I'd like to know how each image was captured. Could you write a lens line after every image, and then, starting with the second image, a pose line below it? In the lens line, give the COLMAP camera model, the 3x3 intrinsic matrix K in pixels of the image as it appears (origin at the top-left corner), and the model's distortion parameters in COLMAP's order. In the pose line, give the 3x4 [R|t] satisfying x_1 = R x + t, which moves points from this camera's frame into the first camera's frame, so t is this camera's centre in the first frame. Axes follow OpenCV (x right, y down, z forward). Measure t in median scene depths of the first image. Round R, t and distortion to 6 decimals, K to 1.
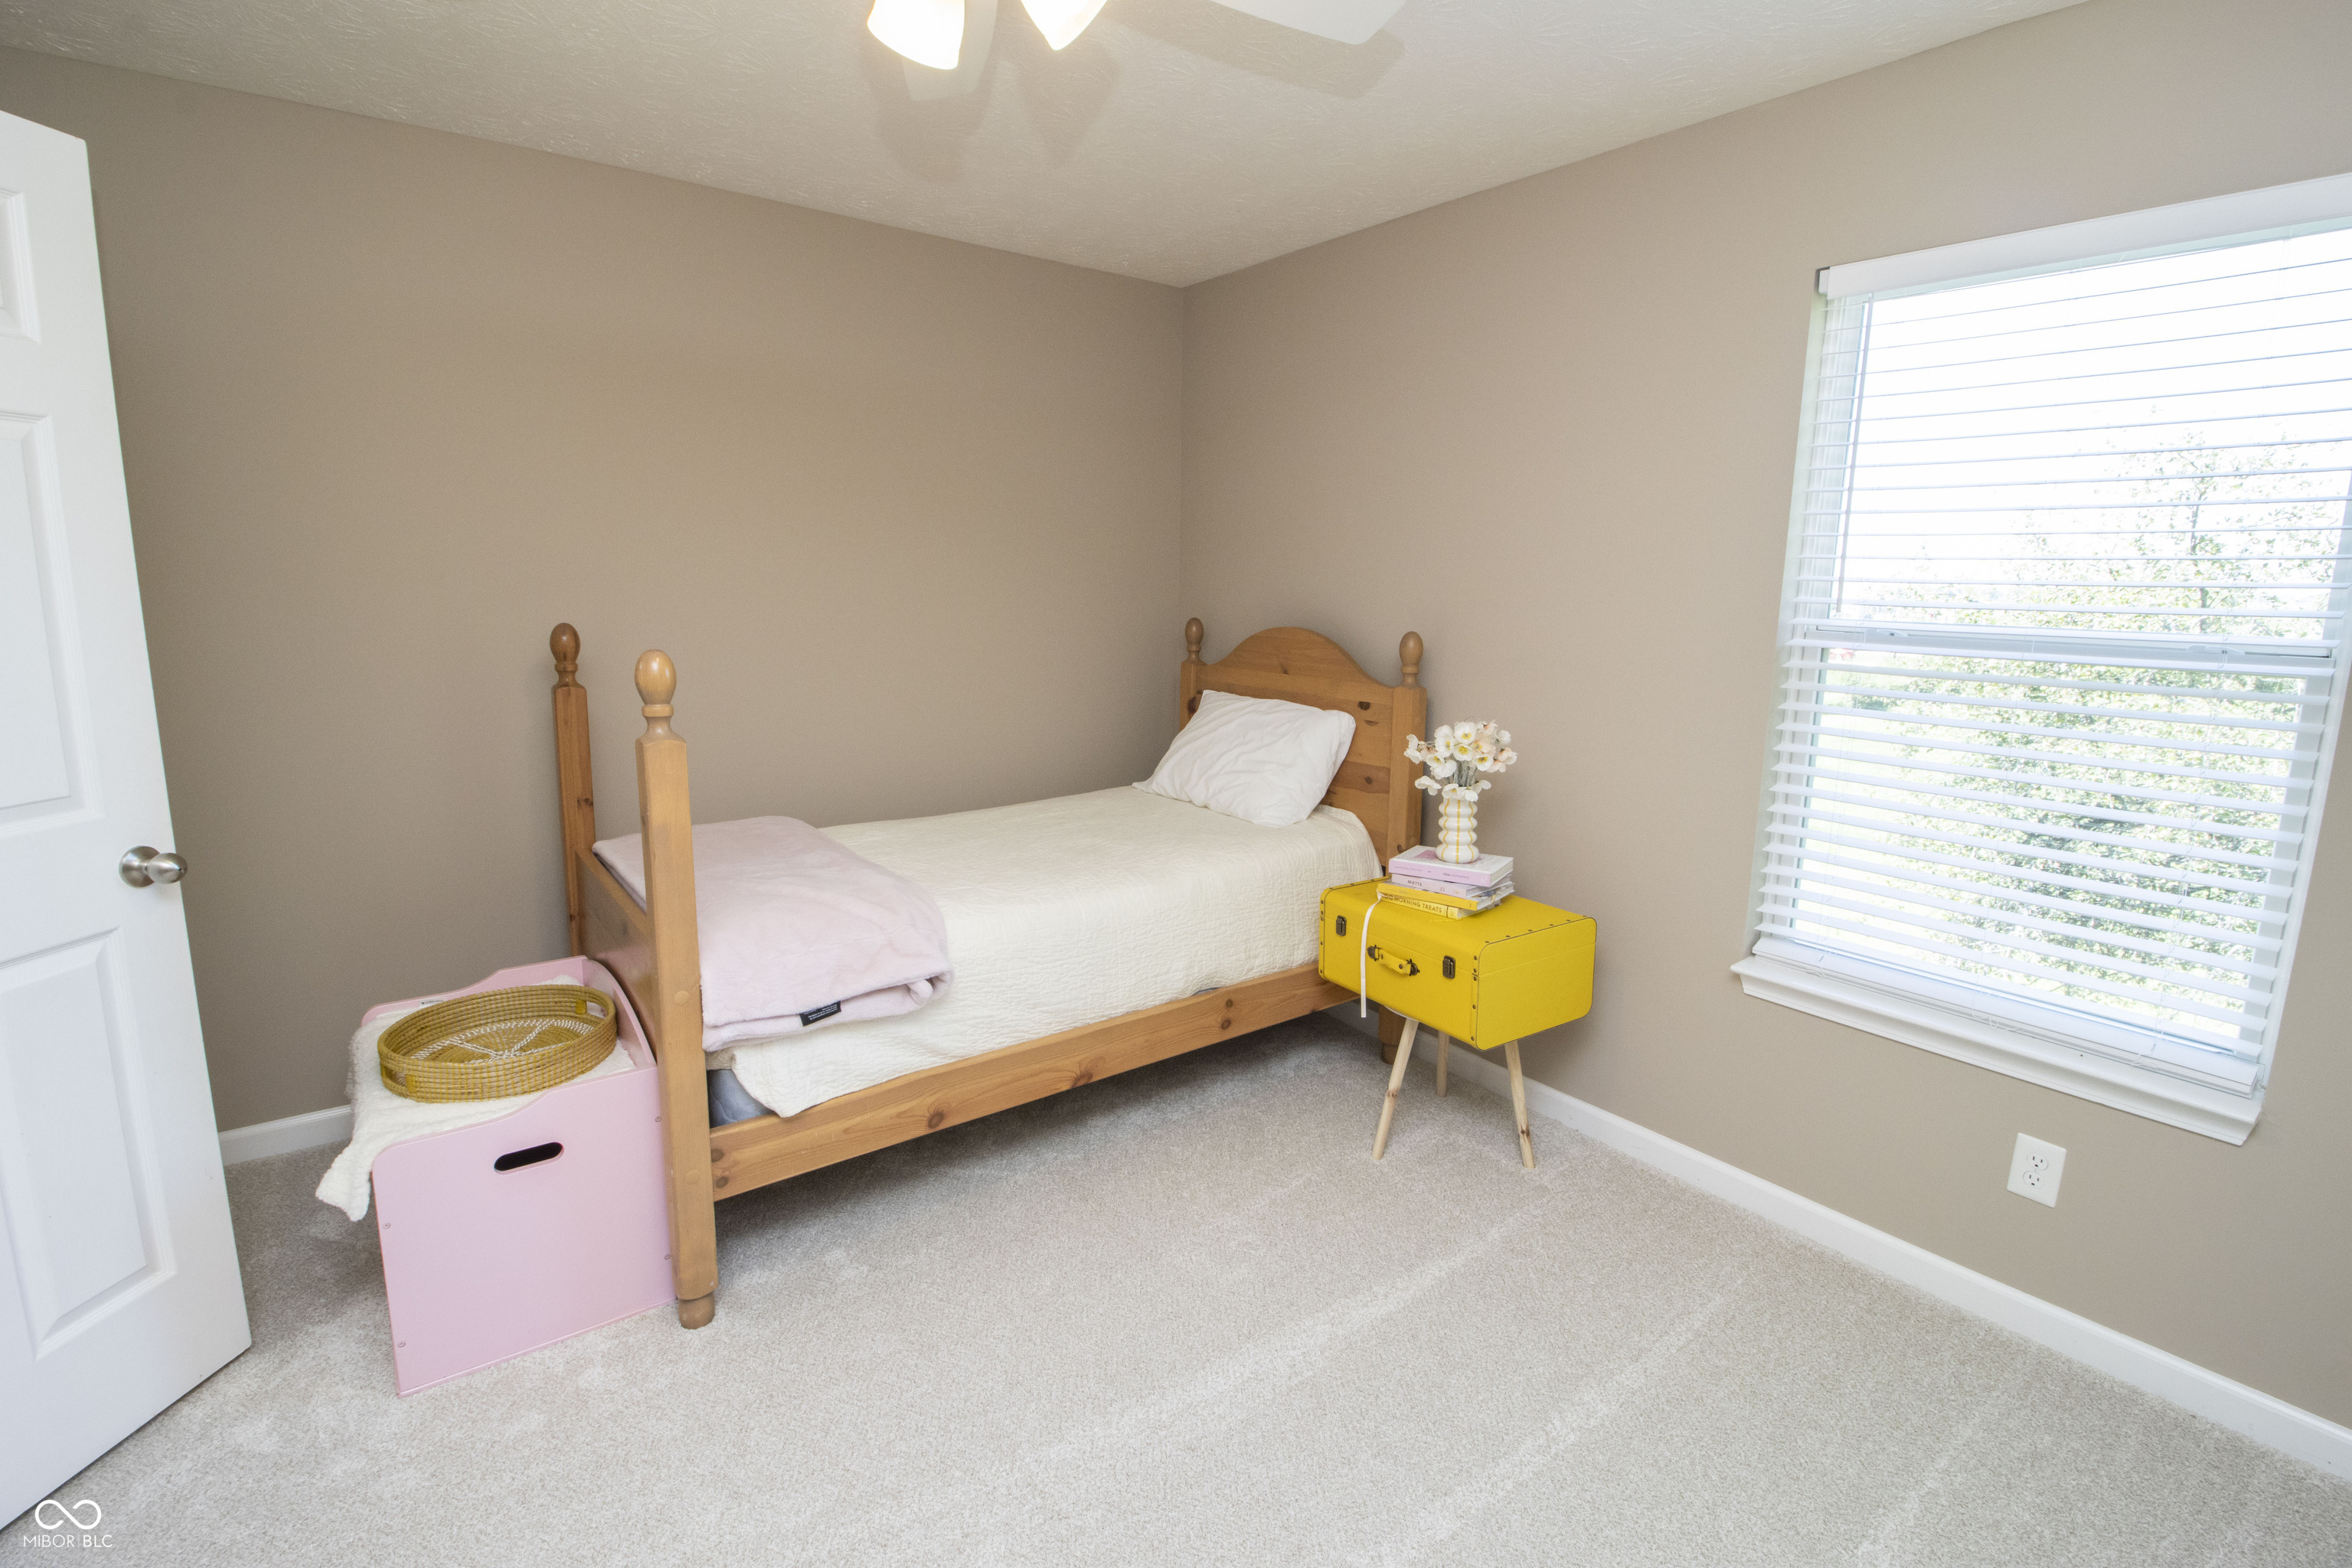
lens RADIAL K [[1104.0, 0, 1173.7], [0, 1104.0, 758.3], [0, 0, 1]] dist [0.000871, -0.013202]
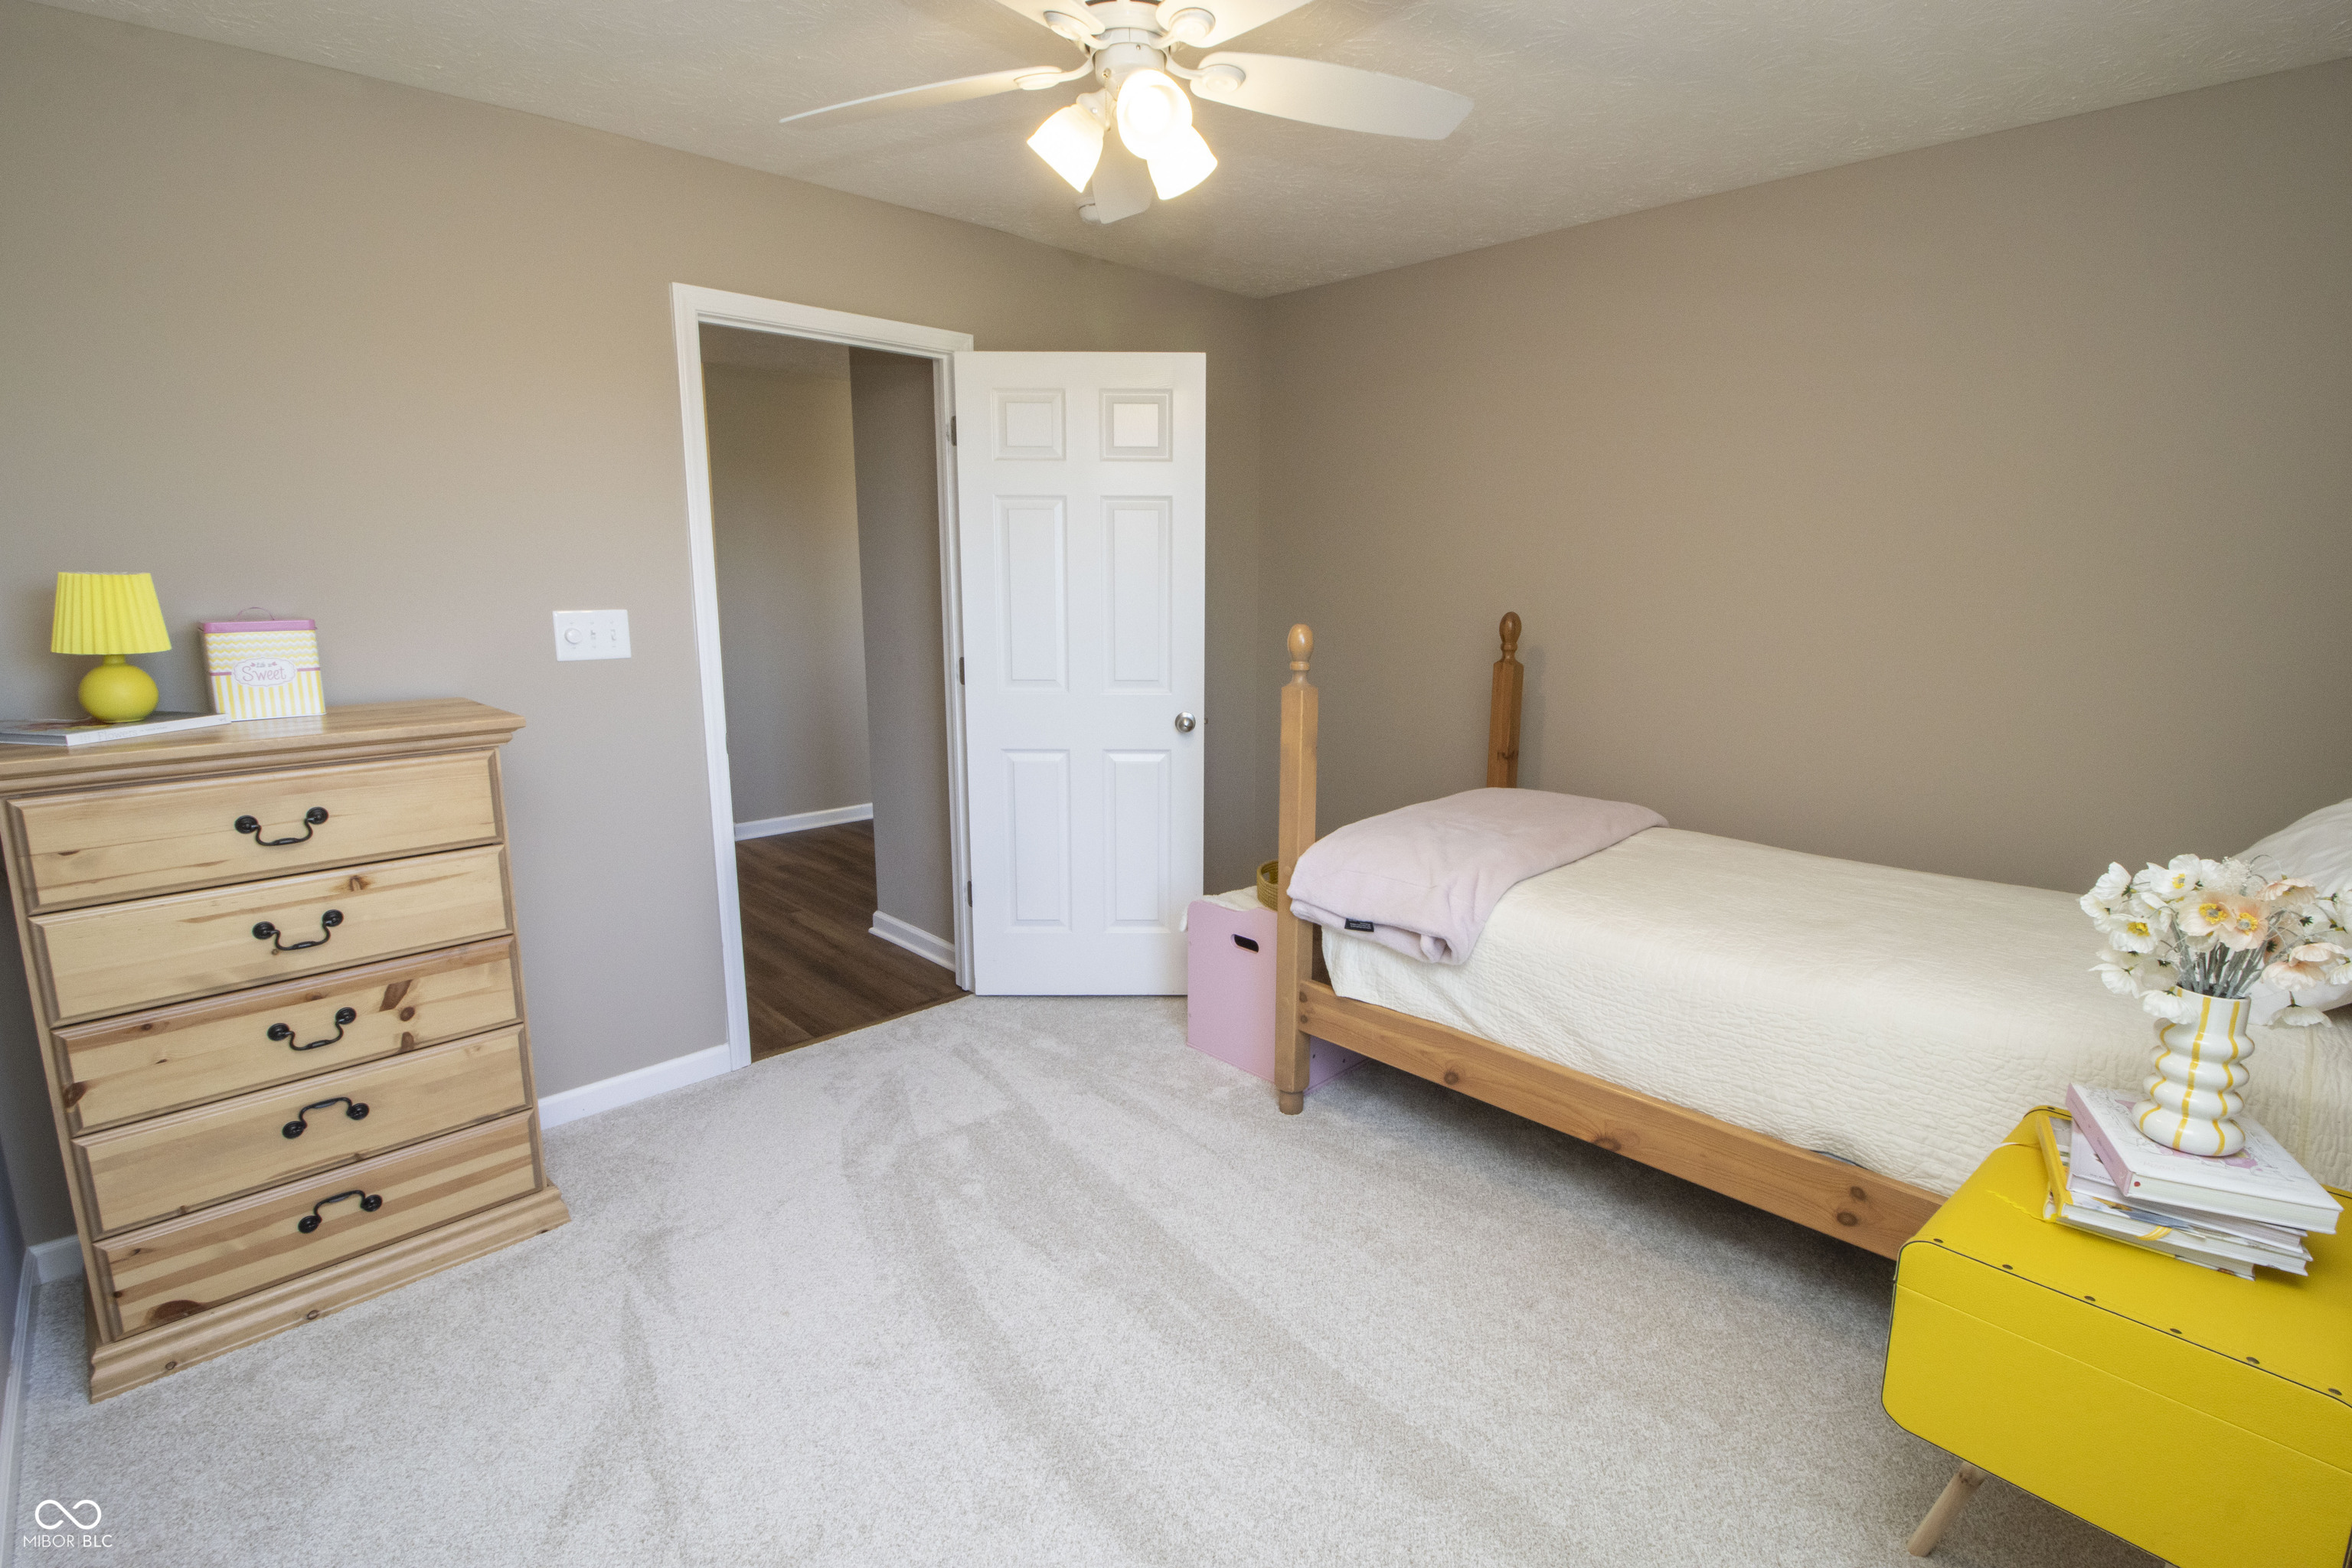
lens RADIAL K [[1104.0, 0, 1173.7], [0, 1104.0, 758.3], [0, 0, 1]] dist [0.000871, -0.013202]
pose [[0.104857, 0.153994, -0.982492, 0.818531], [-0.161791, 0.977418, 0.135932, -0.083168], [0.981238, 0.144705, 0.127404, 0.597298]]
